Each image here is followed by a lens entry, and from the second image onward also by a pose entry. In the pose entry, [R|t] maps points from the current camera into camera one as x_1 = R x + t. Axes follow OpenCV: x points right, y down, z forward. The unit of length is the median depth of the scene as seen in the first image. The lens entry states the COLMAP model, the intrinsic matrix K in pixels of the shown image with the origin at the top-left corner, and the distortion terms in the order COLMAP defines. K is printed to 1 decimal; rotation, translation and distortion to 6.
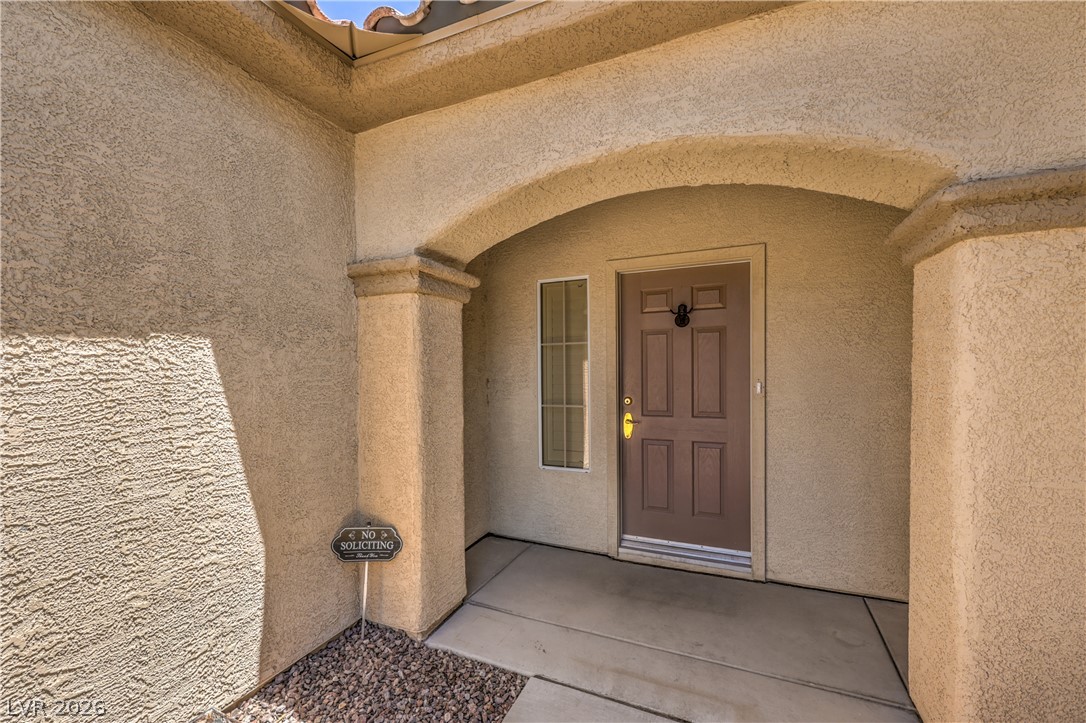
lens RADIAL K [[440.4, 0, 546.8], [0, 440.4, 361.4], [0, 0, 1]] dist [-0.002730, 0.000298]
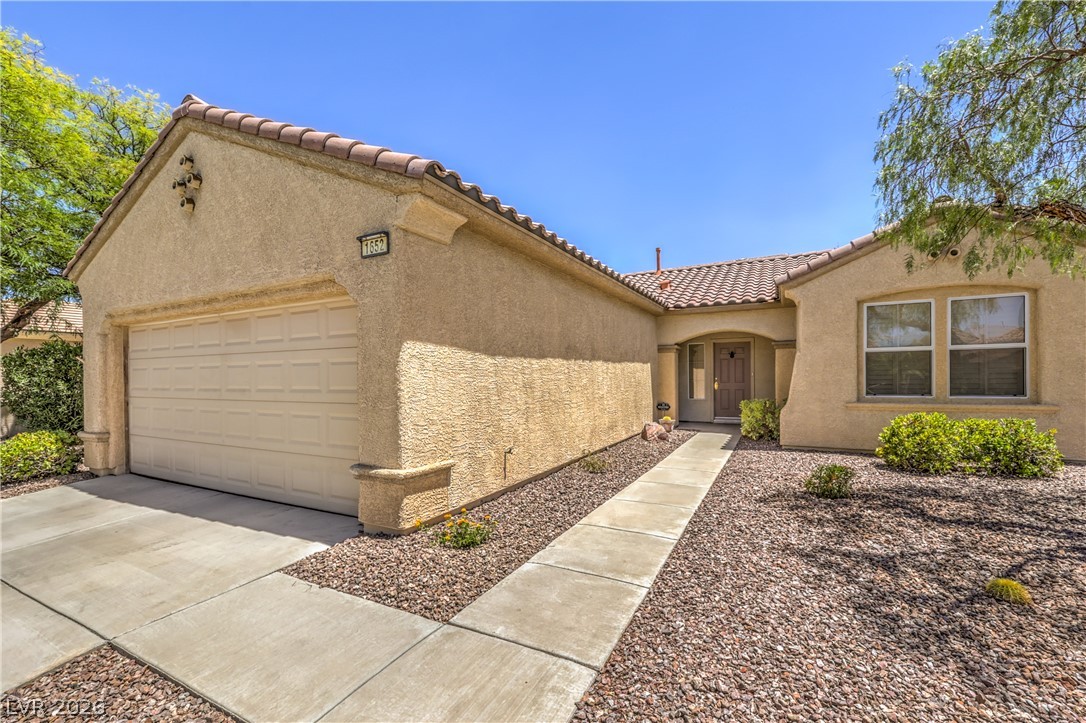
lens RADIAL K [[440.4, 0, 544.0], [0, 440.4, 367.5], [0, 0, 1]] dist [-0.002730, 0.000298]
pose [[0.997913, 0.000720, -0.064576, -1.056561], [-0.001397, 0.999945, -0.010442, 0.041726], [0.064565, 0.010510, 0.997858, -2.858514]]
